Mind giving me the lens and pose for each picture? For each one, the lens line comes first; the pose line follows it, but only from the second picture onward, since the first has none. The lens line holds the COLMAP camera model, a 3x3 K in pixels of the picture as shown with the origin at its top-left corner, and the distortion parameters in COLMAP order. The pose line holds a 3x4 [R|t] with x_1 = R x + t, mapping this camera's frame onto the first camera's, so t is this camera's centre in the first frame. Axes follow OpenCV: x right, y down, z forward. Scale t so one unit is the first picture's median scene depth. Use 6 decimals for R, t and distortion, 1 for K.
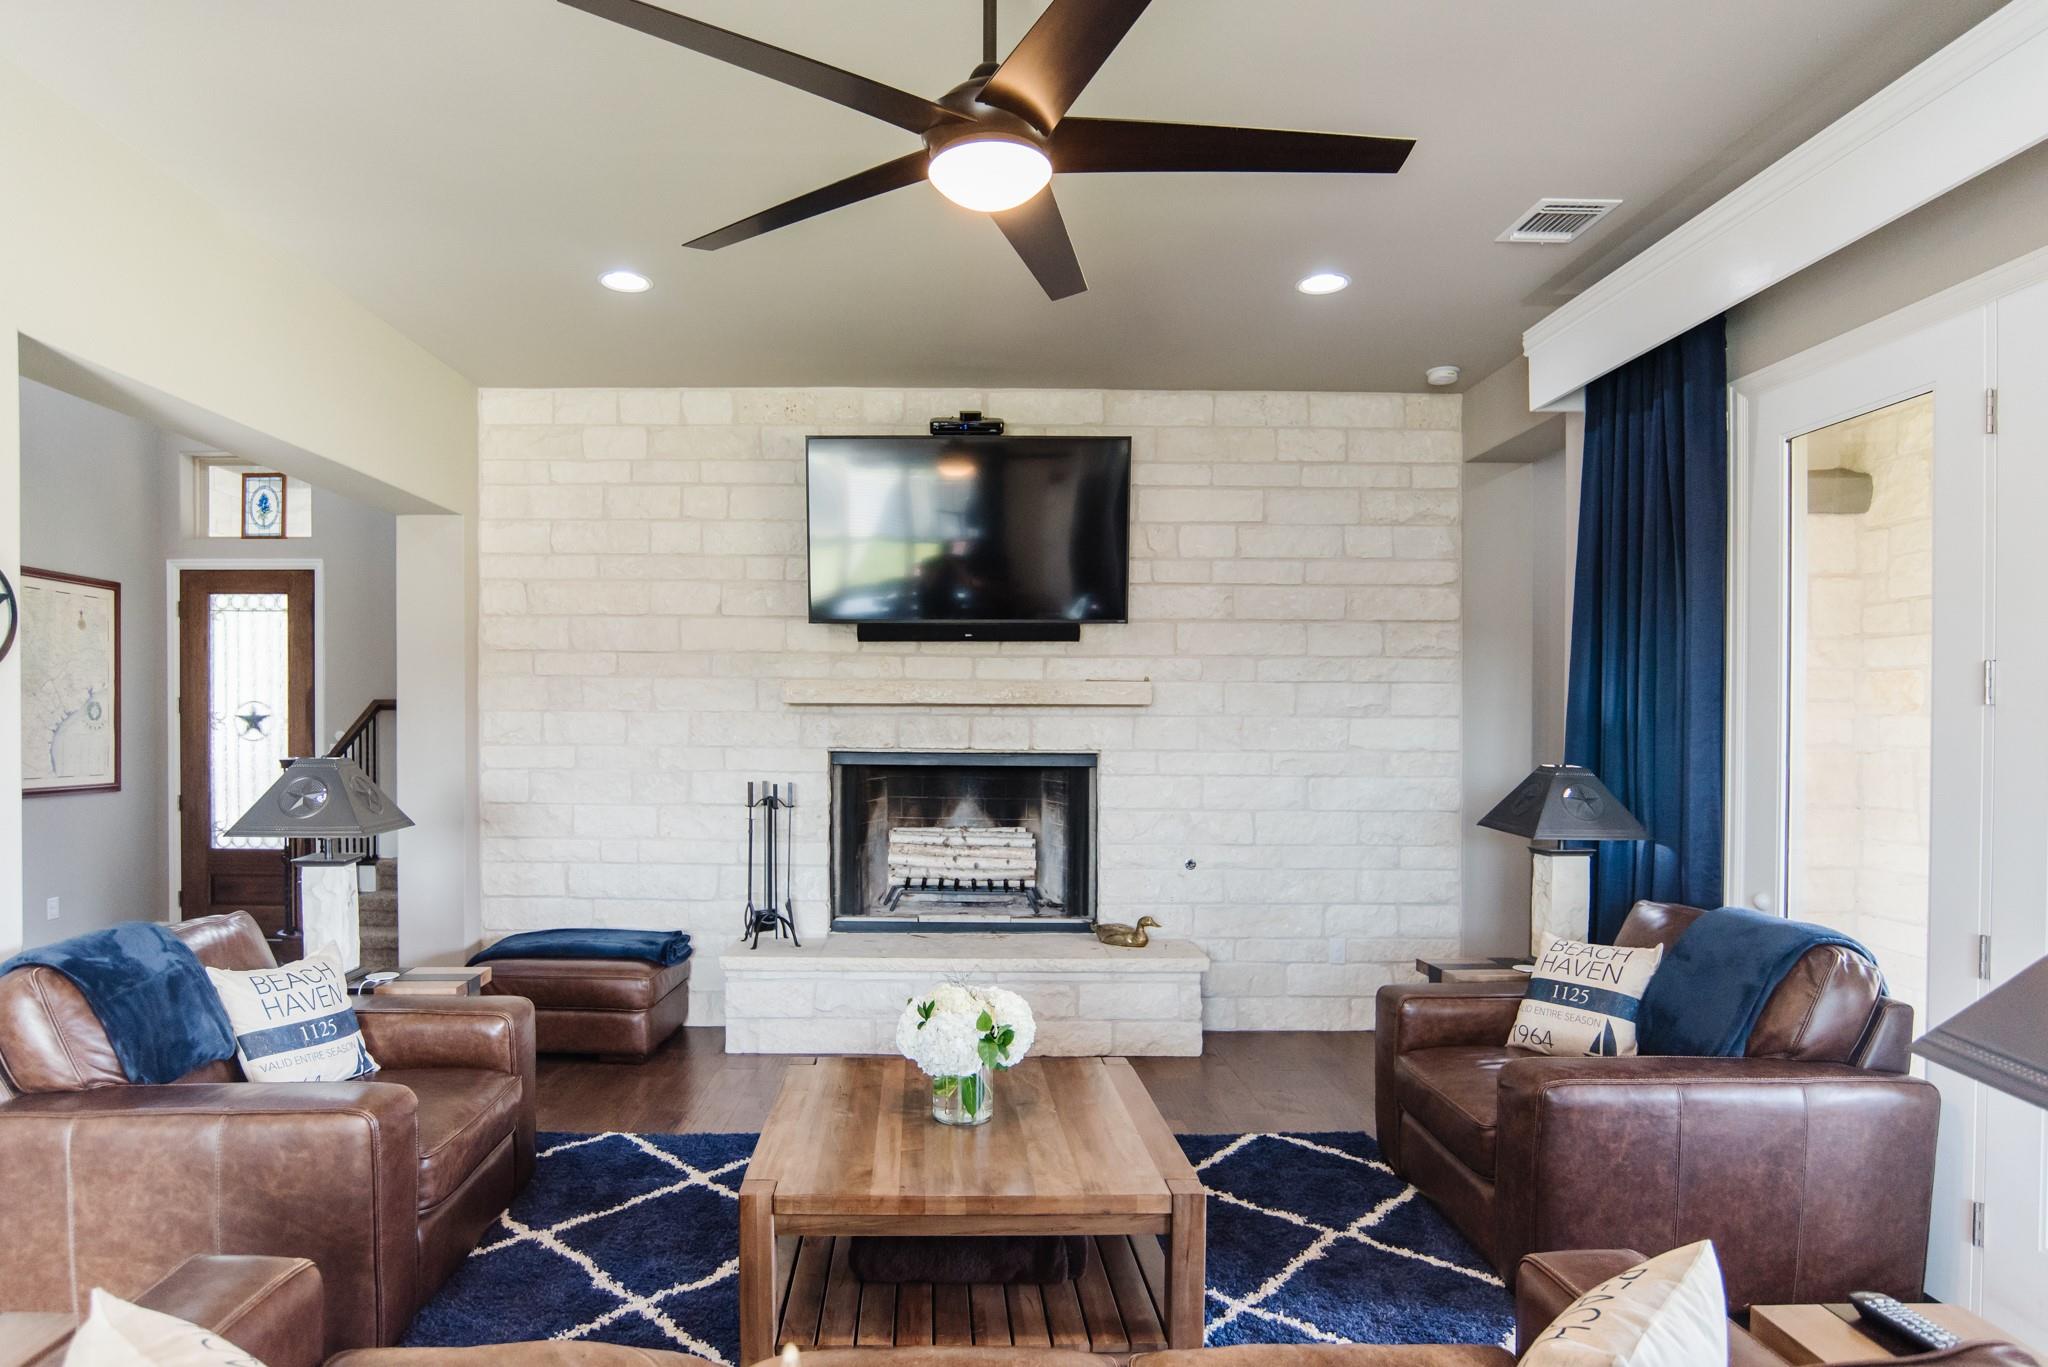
lens RADIAL K [[1112.1, 0, 968.1], [0, 1112.1, 742.5], [0, 0, 1]] dist [-0.048212, 0.013554]
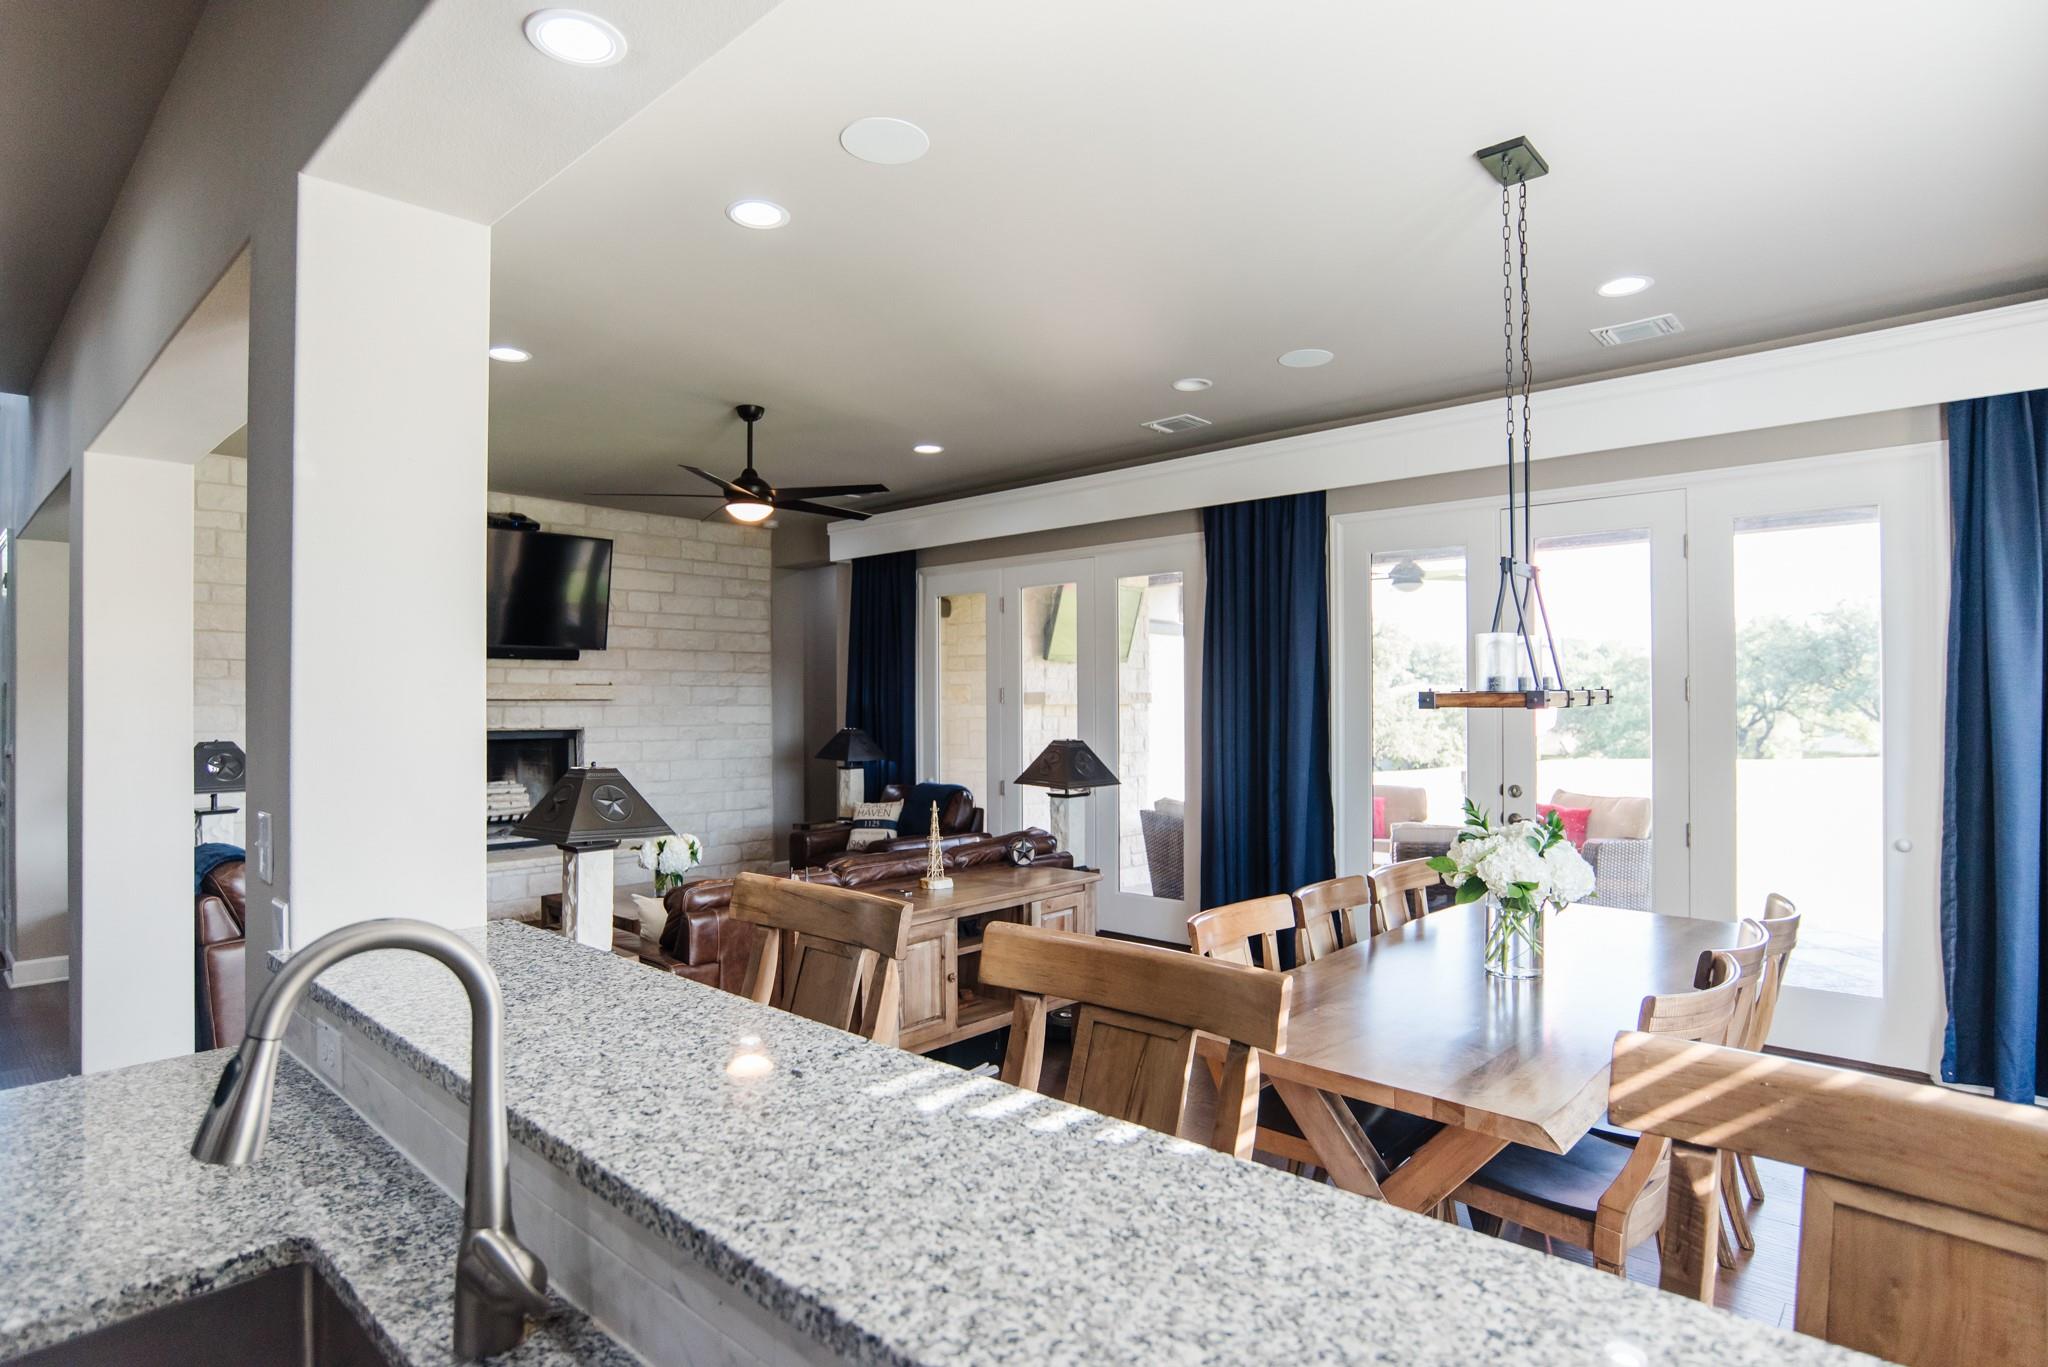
lens RADIAL K [[1064.1, 0, 994.4], [0, 1064.1, 679.6], [0, 0, 1]] dist [-0.040198, 0.017771]
pose [[0.689382, 0.010735, 0.724318, -0.584776], [0.016253, 0.999409, -0.030281, -0.006319], [-0.724215, 0.032648, 0.688801, -0.495180]]
